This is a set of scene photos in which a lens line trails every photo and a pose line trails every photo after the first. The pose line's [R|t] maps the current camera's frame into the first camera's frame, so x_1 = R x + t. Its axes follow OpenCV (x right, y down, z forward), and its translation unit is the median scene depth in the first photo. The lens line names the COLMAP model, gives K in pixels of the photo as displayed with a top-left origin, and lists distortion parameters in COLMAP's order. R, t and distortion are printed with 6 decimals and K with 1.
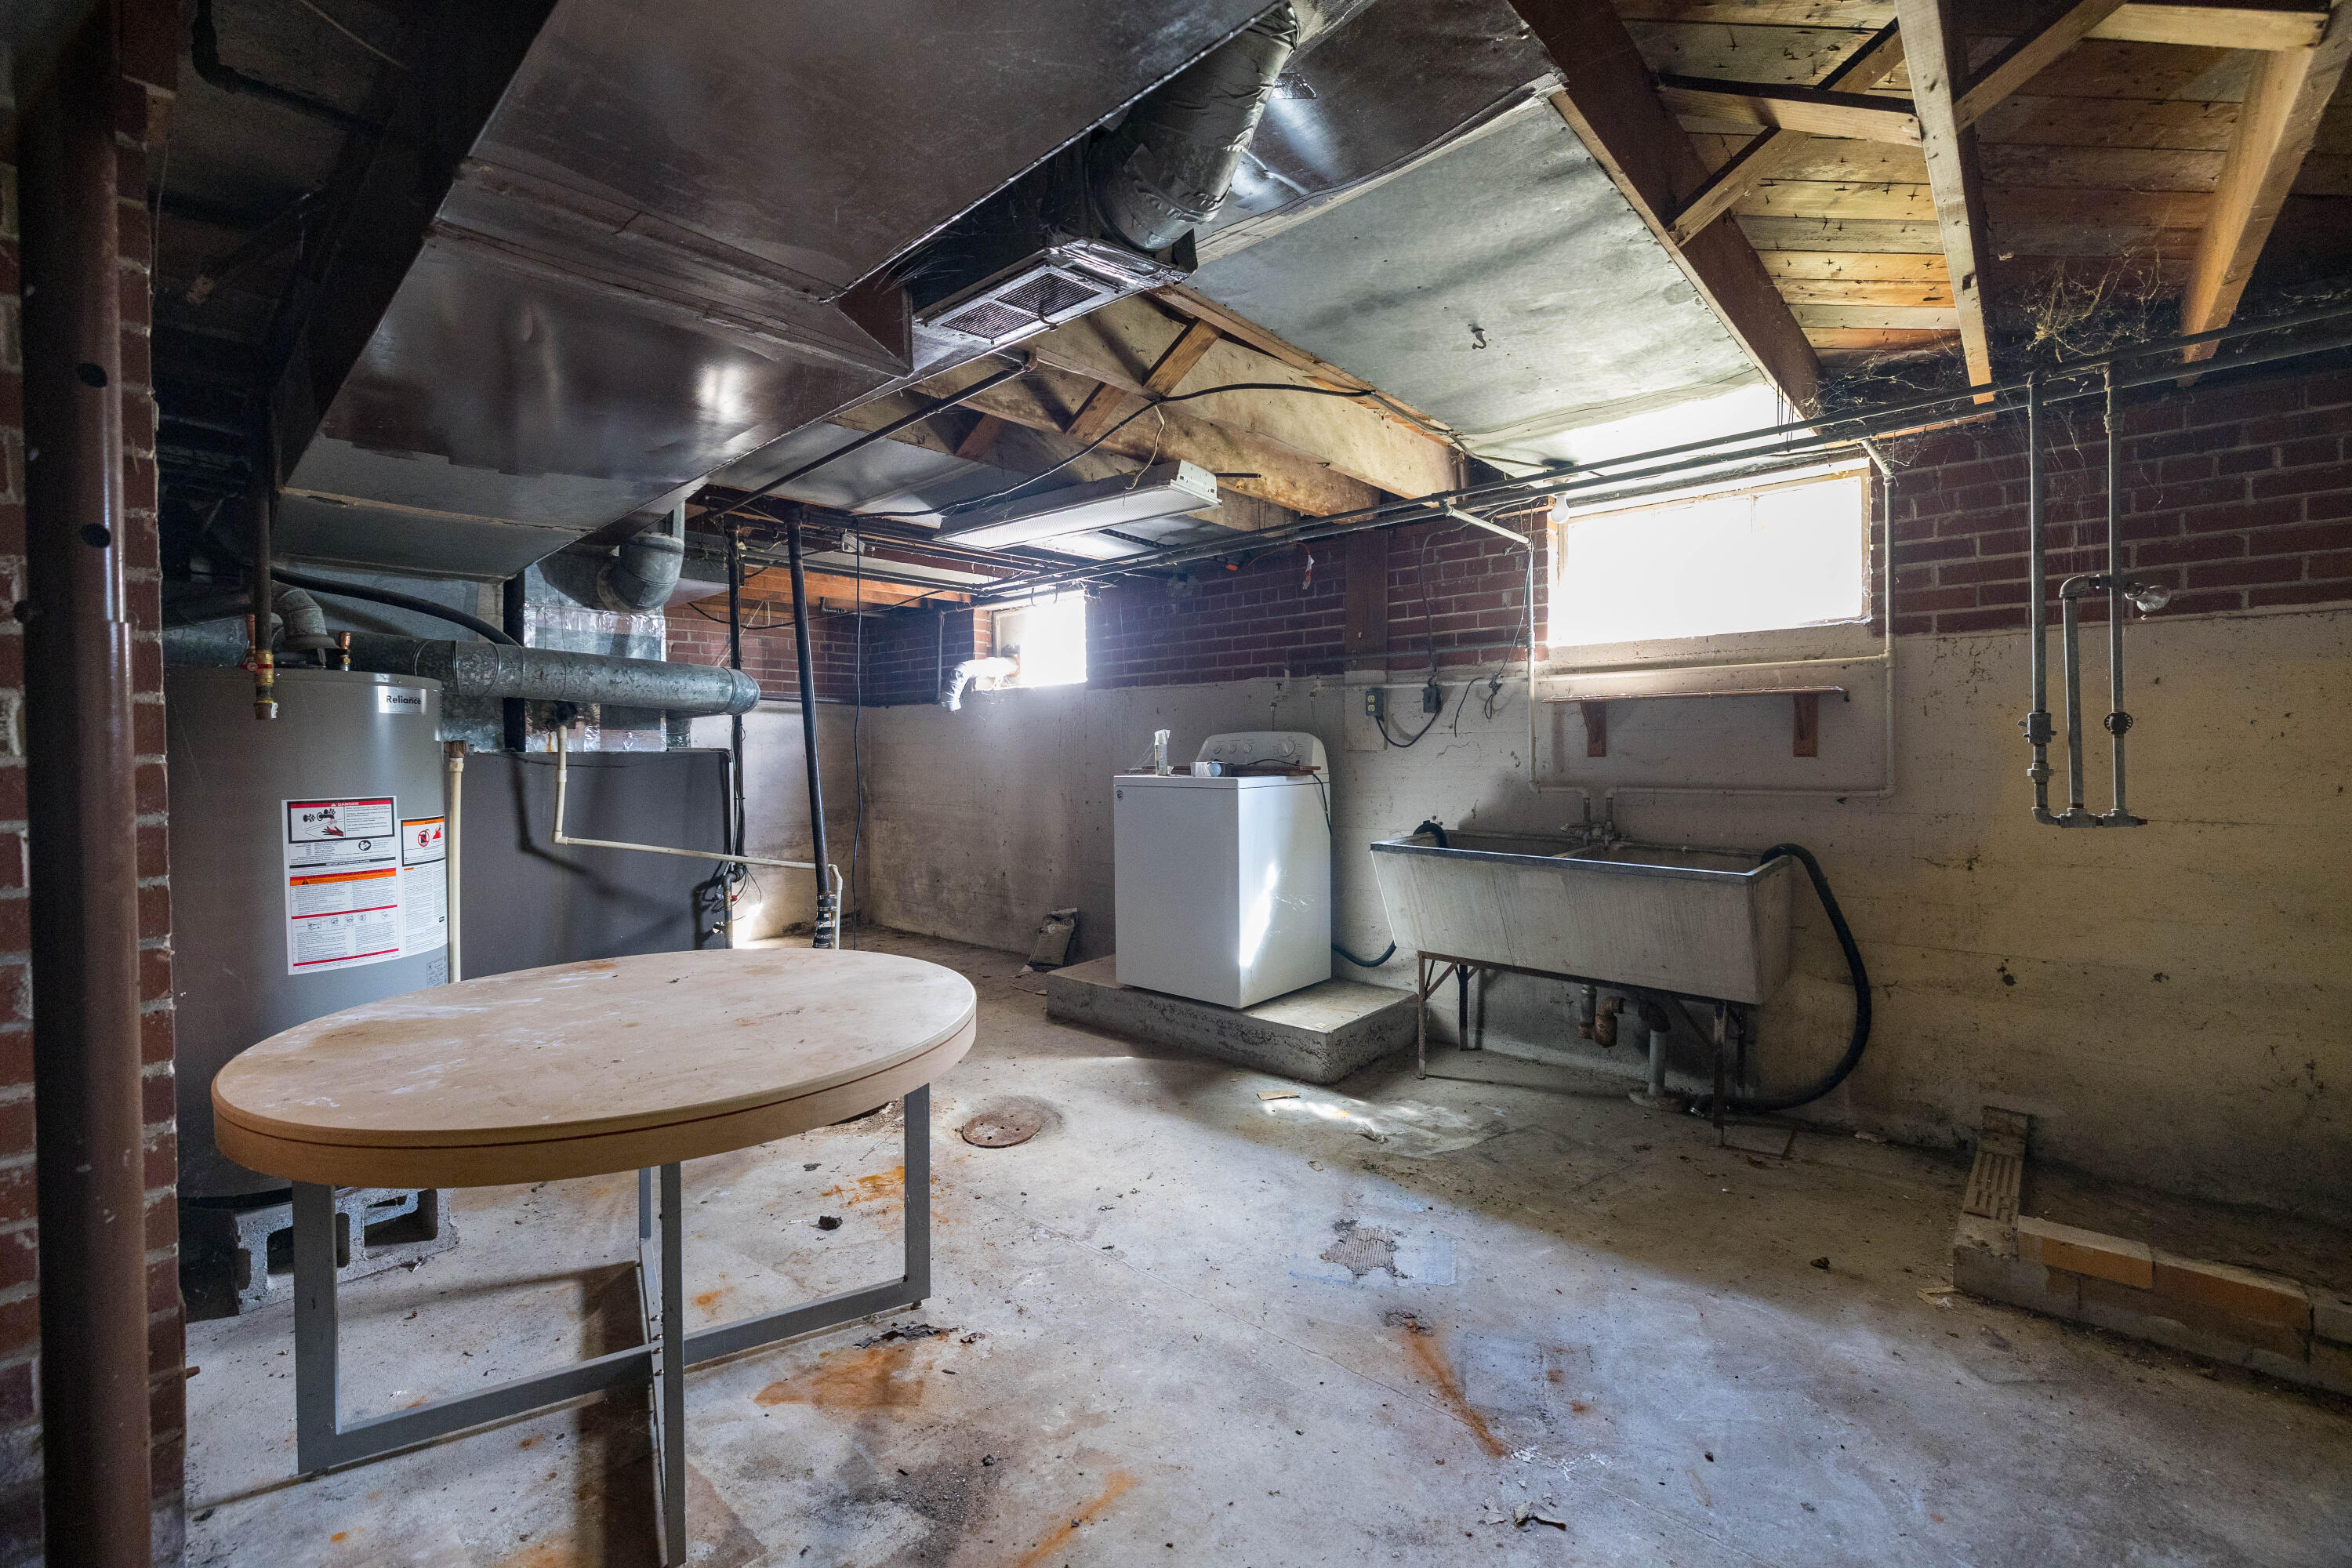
lens RADIAL K [[1010.9, 0, 1182.2], [0, 1010.9, 754.5], [0, 0, 1]] dist [-0.001231, -0.000132]
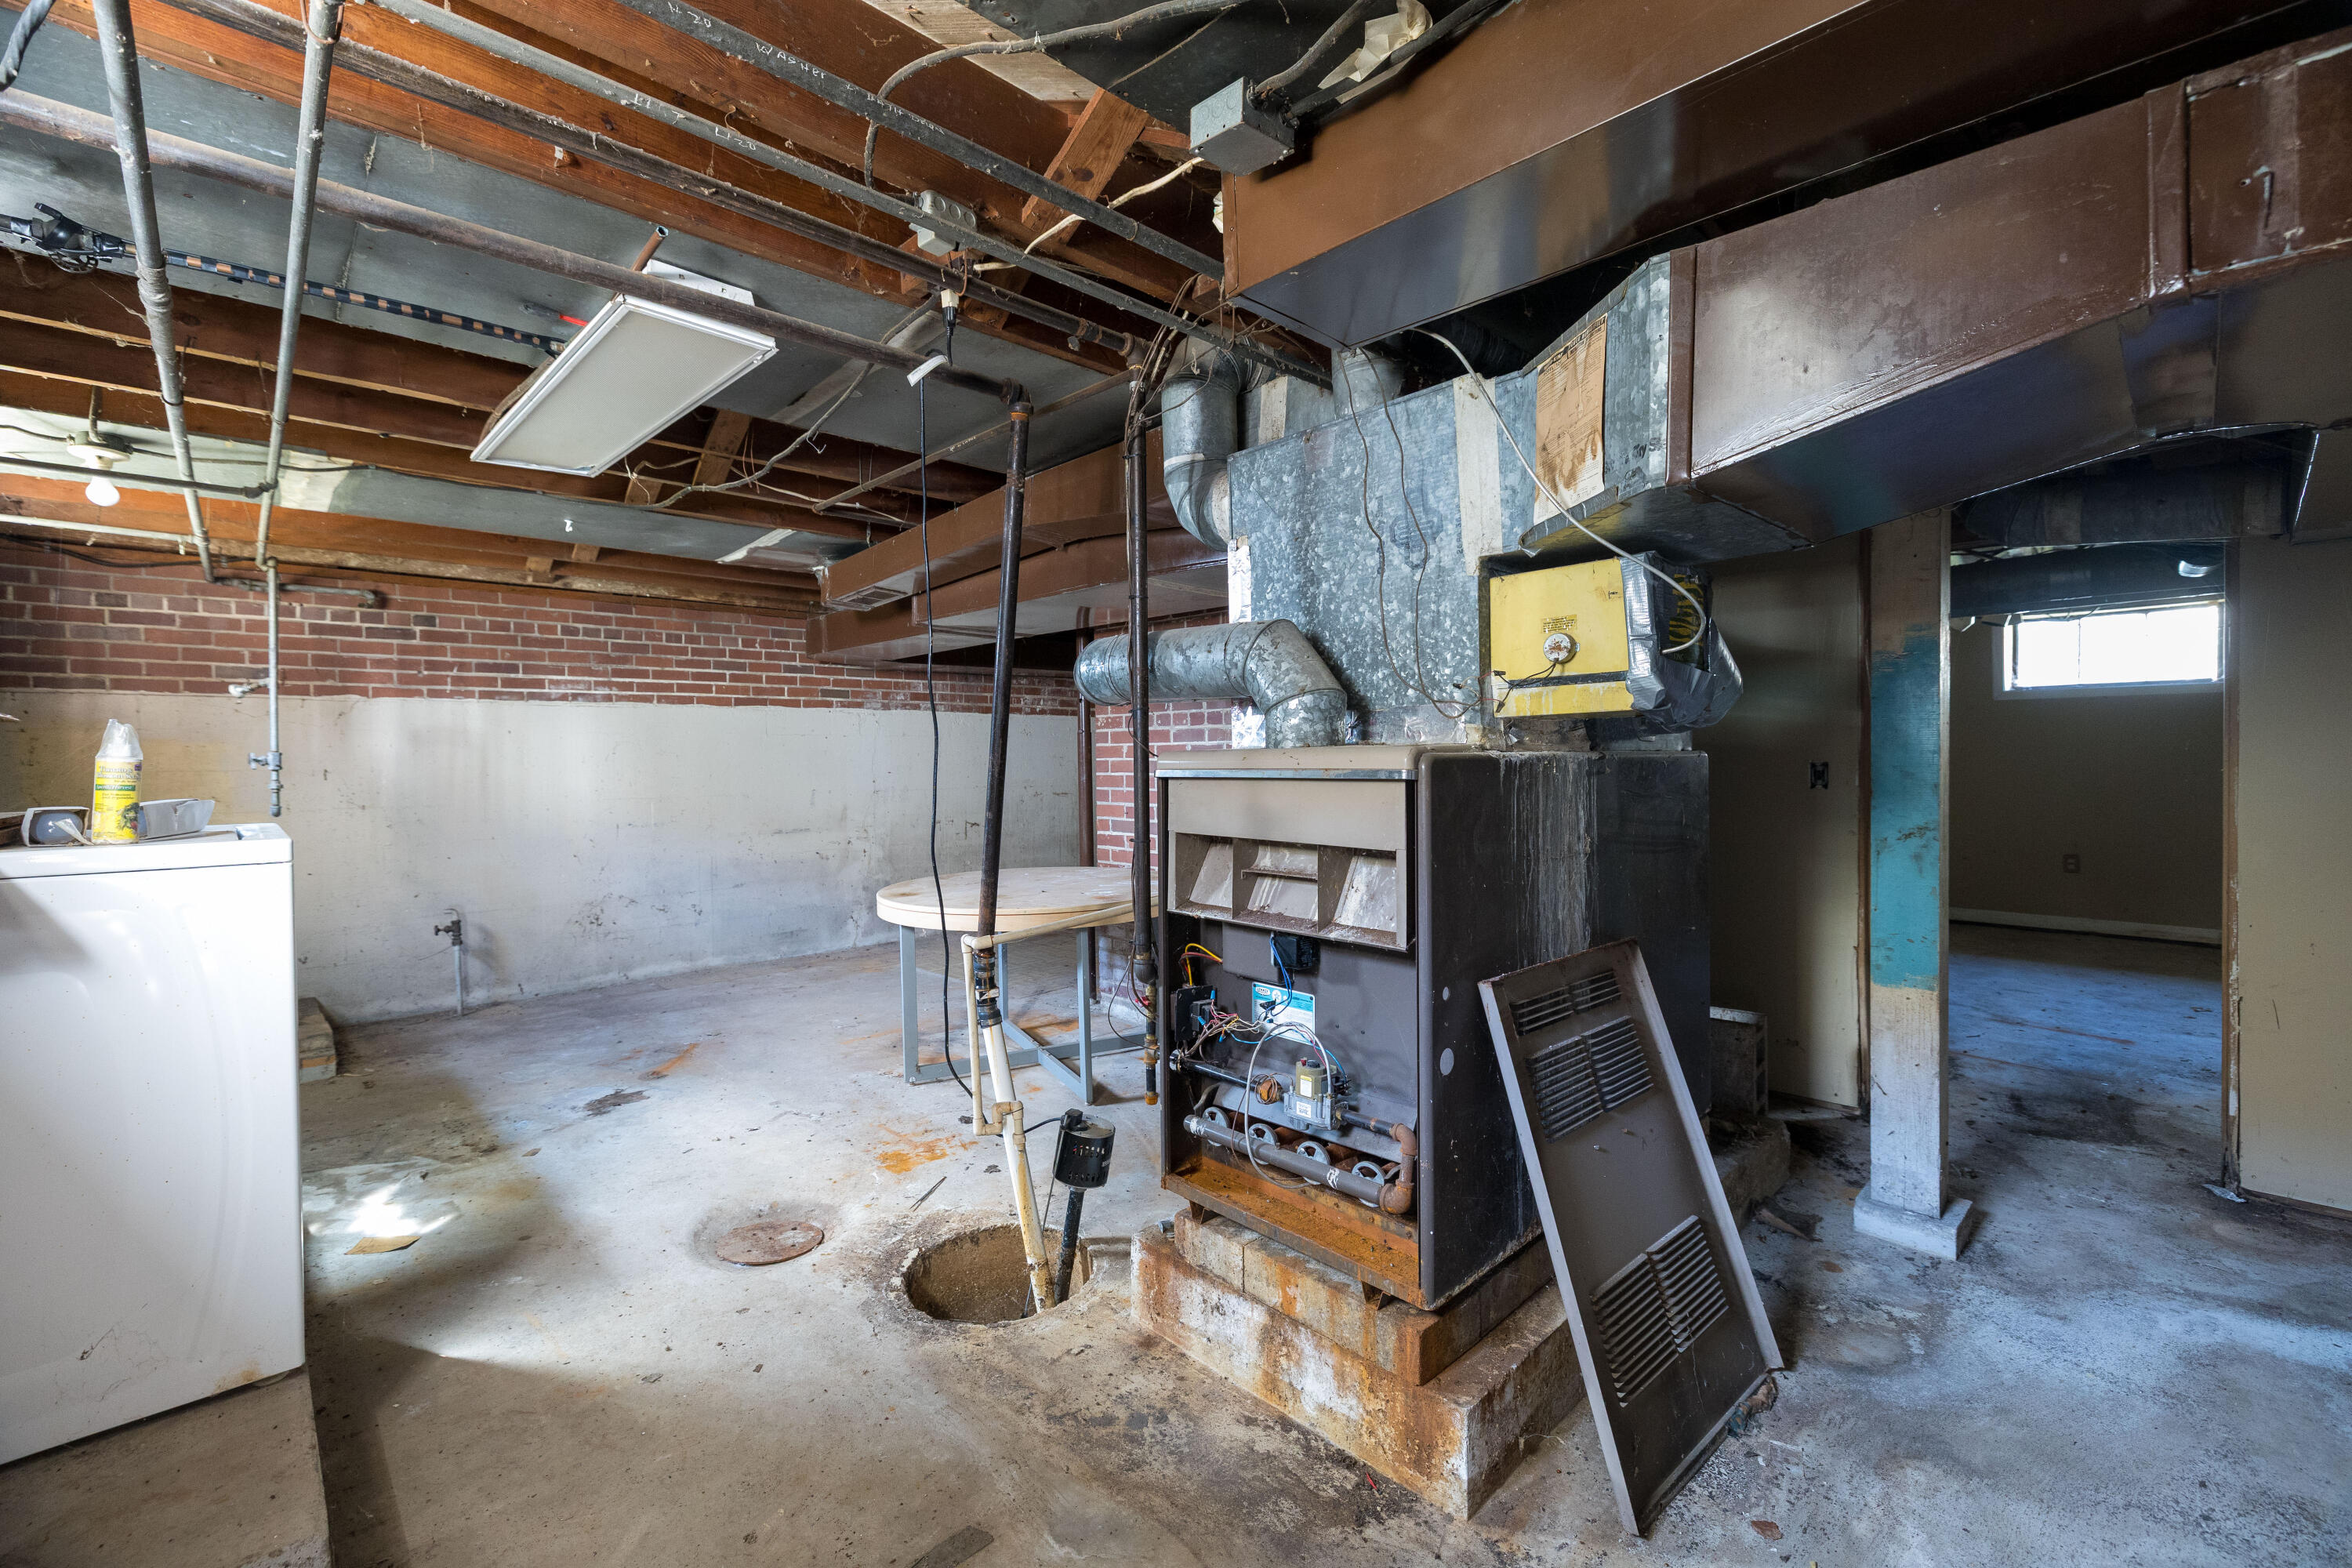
lens RADIAL K [[1010.9, 0, 1182.2], [0, 1010.9, 754.5], [0, 0, 1]] dist [-0.001231, -0.000132]
pose [[-0.997008, 0.018519, 0.075054, -0.633077], [0.018898, 0.999812, 0.004349, -0.009941], [-0.074959, 0.005754, -0.997170, 1.972567]]
